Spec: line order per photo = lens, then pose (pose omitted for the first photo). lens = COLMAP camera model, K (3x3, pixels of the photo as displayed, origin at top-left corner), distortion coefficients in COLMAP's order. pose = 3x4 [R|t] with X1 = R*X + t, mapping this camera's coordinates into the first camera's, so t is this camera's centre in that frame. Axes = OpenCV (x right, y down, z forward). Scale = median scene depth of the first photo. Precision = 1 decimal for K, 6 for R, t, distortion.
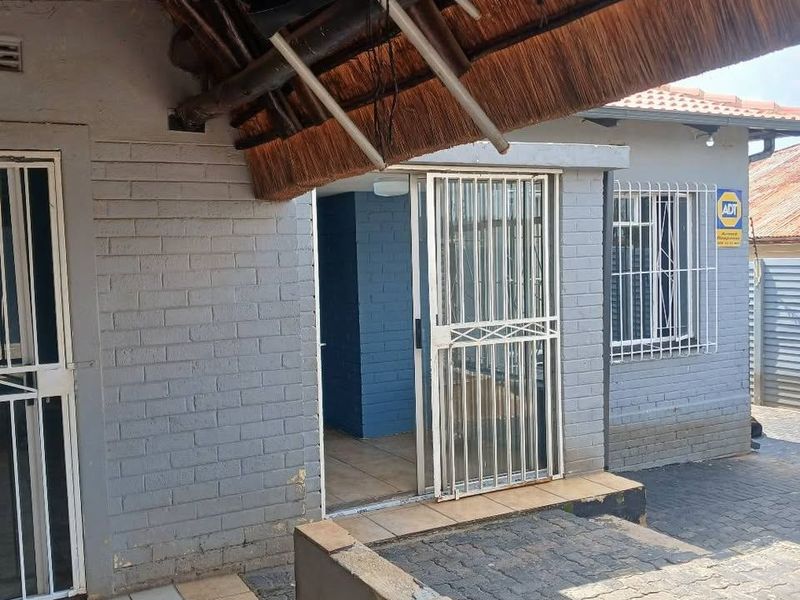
lens RADIAL K [[824.3, 0, 395.9], [0, 824.3, 312.7], [0, 0, 1]] dist [0.197021, -0.574672]
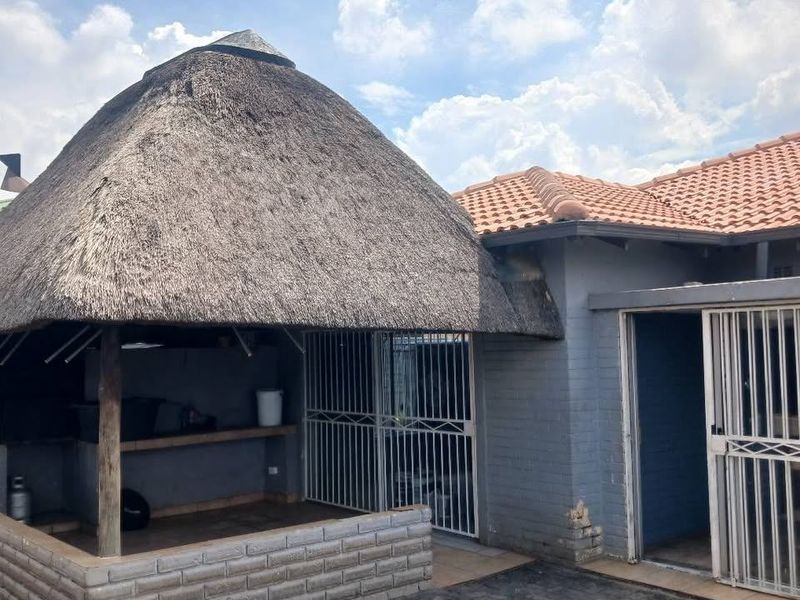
lens RADIAL K [[824.3, 0, 395.9], [0, 824.3, 312.7], [0, 0, 1]] dist [0.197021, -0.574672]
pose [[0.164595, -0.018166, -0.986194, 1.178846], [-0.050667, 0.998355, -0.026846, -0.105191], [0.985059, 0.054386, 0.163404, 0.331197]]
